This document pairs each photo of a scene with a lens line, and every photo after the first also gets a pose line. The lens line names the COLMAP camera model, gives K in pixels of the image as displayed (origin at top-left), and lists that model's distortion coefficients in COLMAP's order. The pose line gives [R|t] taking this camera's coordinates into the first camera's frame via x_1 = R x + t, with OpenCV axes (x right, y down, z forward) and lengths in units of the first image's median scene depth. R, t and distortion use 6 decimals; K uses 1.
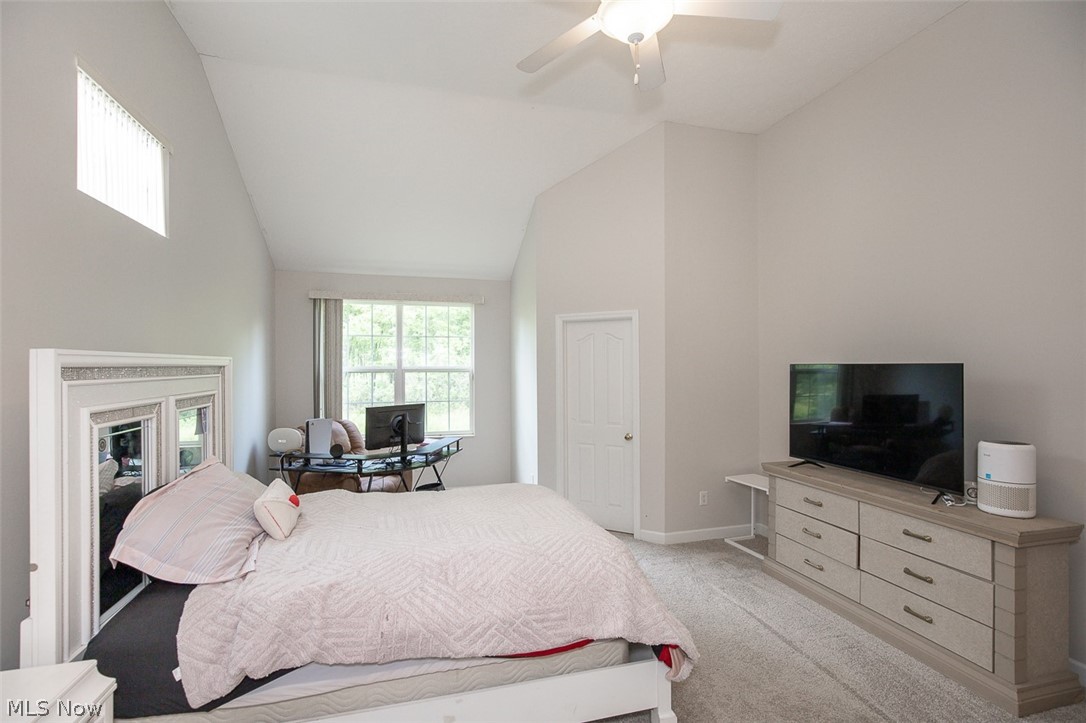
lens RADIAL K [[498.0, 0, 536.1], [0, 498.0, 367.1], [0, 0, 1]] dist [-0.013406, 0.004741]
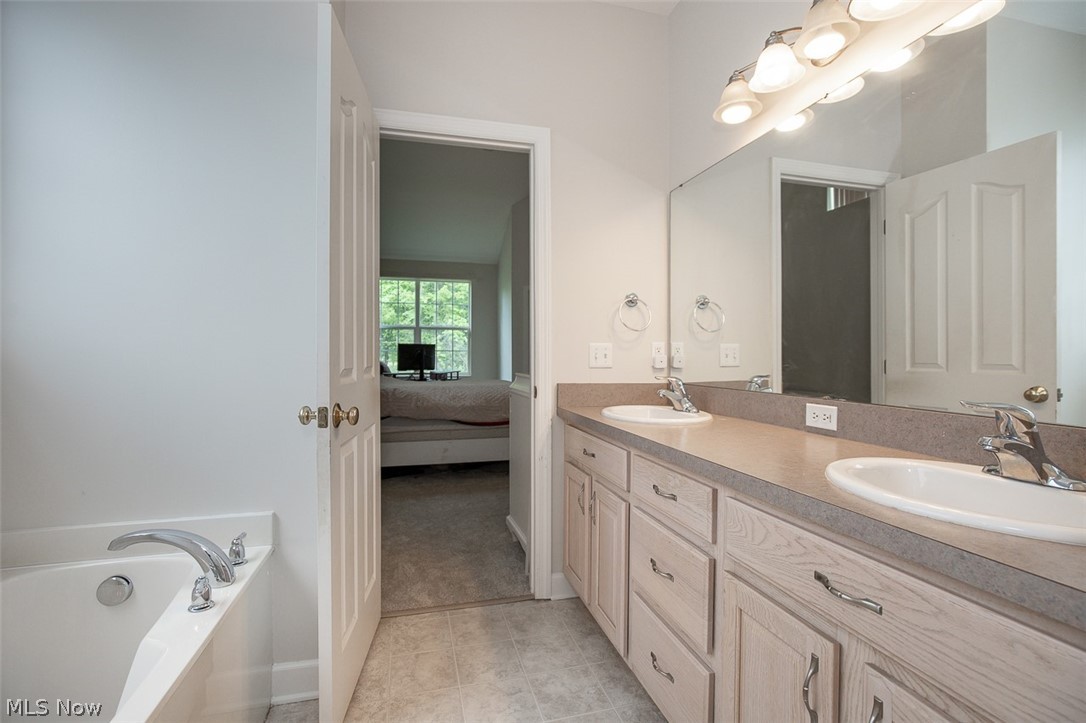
lens RADIAL K [[498.0, 0, 548.1], [0, 498.0, 361.0], [0, 0, 1]] dist [-0.013406, 0.004741]
pose [[0.999978, 0.005892, 0.003015, 0.116756], [-0.005906, 0.999971, 0.004862, 0.117114], [-0.002987, -0.004880, 0.999984, -0.524388]]
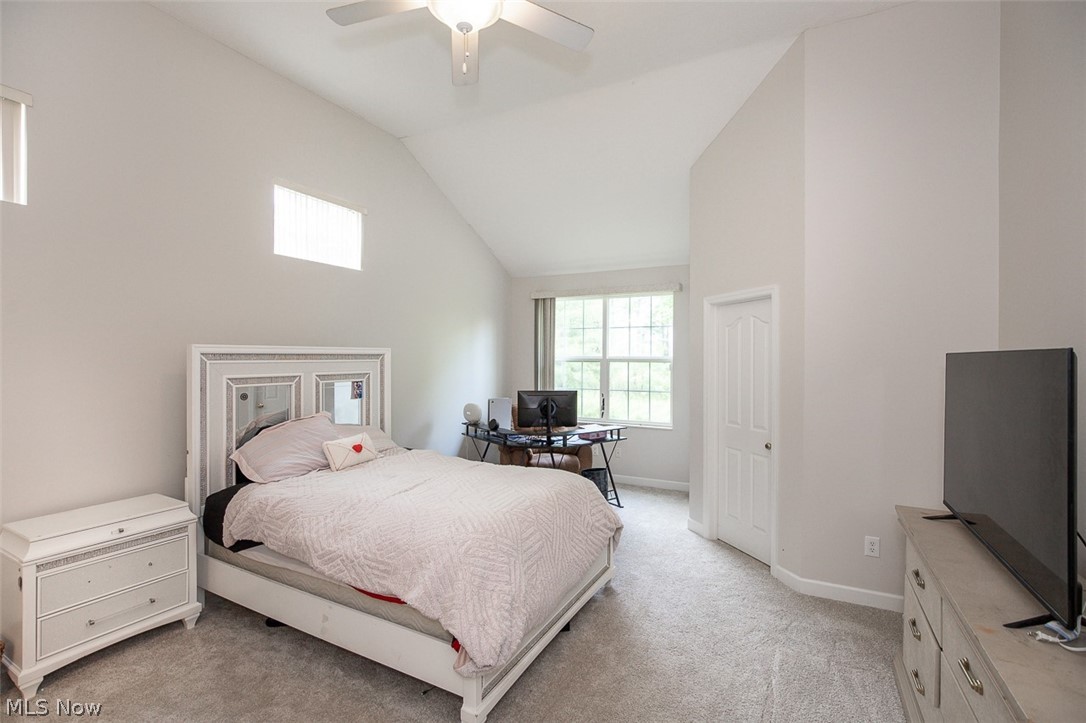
lens RADIAL K [[498.0, 0, 544.7], [0, 498.0, 360.4], [0, 0, 1]] dist [-0.013406, 0.004741]
pose [[0.723055, 0.009528, -0.690725, 0.476696], [-0.006687, 0.999955, 0.006793, 0.001265], [0.690759, -0.000293, 0.723085, 0.179749]]
